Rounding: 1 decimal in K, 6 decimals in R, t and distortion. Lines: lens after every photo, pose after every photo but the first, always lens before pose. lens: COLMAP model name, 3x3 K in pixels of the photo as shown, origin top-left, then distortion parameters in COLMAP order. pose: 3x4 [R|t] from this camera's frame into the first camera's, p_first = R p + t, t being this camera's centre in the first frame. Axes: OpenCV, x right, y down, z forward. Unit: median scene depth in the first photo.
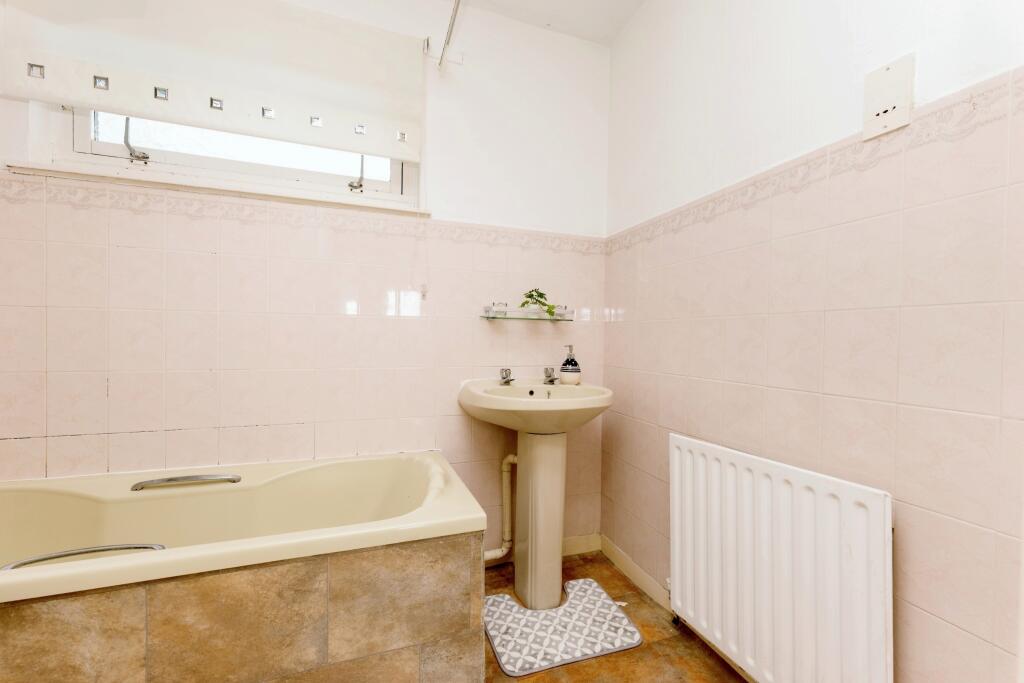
lens RADIAL K [[410.5, 0, 512.0], [0, 410.5, 341.5], [0, 0, 1]] dist [0.000069, 0.000035]
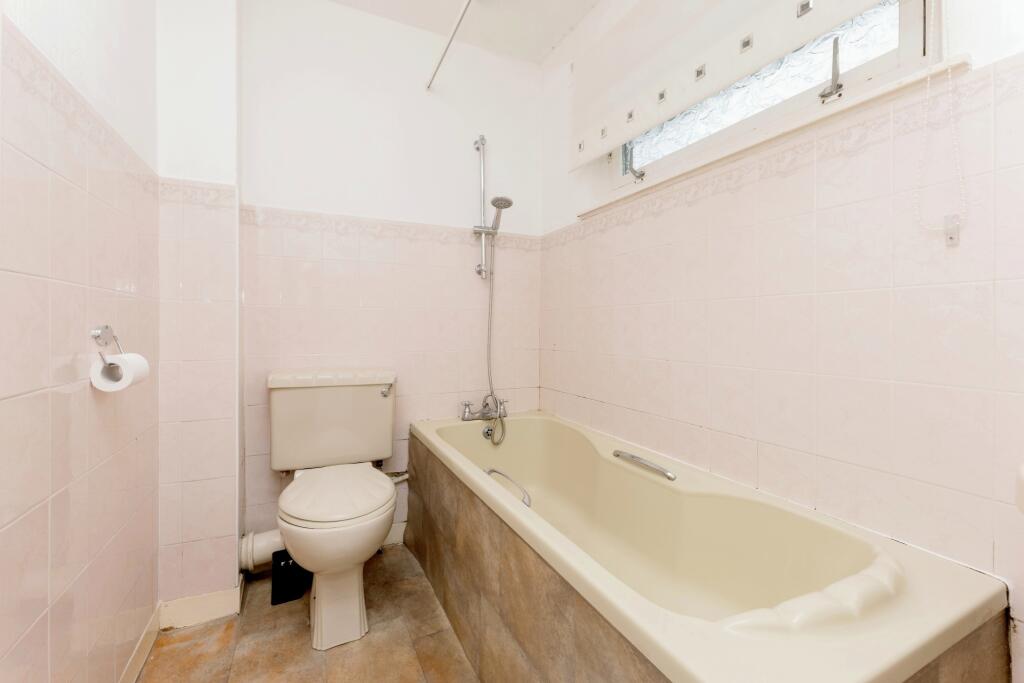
lens RADIAL K [[422.5, 0, 511.3], [0, 422.5, 325.5], [0, 0, 1]] dist [0.003742, 0.000147]
pose [[0.115790, -0.012128, -0.993200, 0.267383], [-0.005686, 0.999901, -0.012873, -0.000691], [0.993257, 0.007138, 0.115709, 0.520778]]
